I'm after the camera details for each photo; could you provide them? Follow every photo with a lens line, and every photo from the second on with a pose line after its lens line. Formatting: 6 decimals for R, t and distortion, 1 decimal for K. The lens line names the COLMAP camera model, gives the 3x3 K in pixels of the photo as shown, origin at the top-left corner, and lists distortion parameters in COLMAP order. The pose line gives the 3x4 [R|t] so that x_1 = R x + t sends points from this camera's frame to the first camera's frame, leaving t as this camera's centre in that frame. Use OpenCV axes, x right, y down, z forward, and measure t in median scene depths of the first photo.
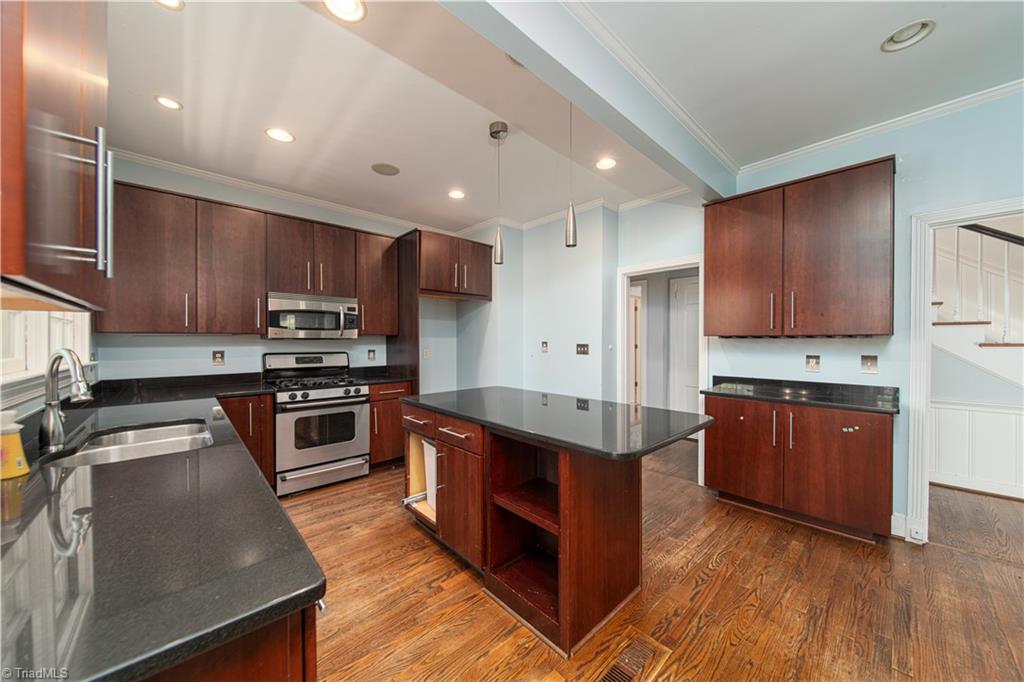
lens RADIAL K [[363.8, 0, 509.2], [0, 363.8, 342.6], [0, 0, 1]] dist [-0.000061, -0.000227]
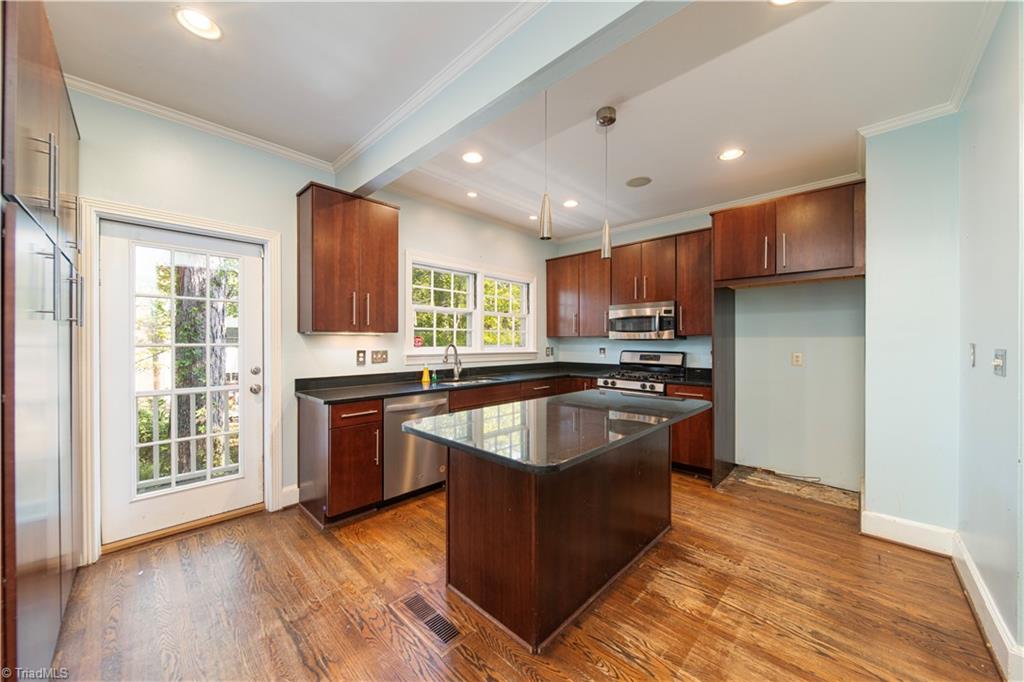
lens RADIAL K [[363.8, 0, 509.2], [0, 363.8, 342.6], [0, 0, 1]] dist [-0.000061, -0.000227]
pose [[0.053012, 0.002604, -0.998590, 0.667028], [-0.006744, 0.999975, 0.002249, -0.000325], [0.998571, 0.006616, 0.053028, 0.523814]]
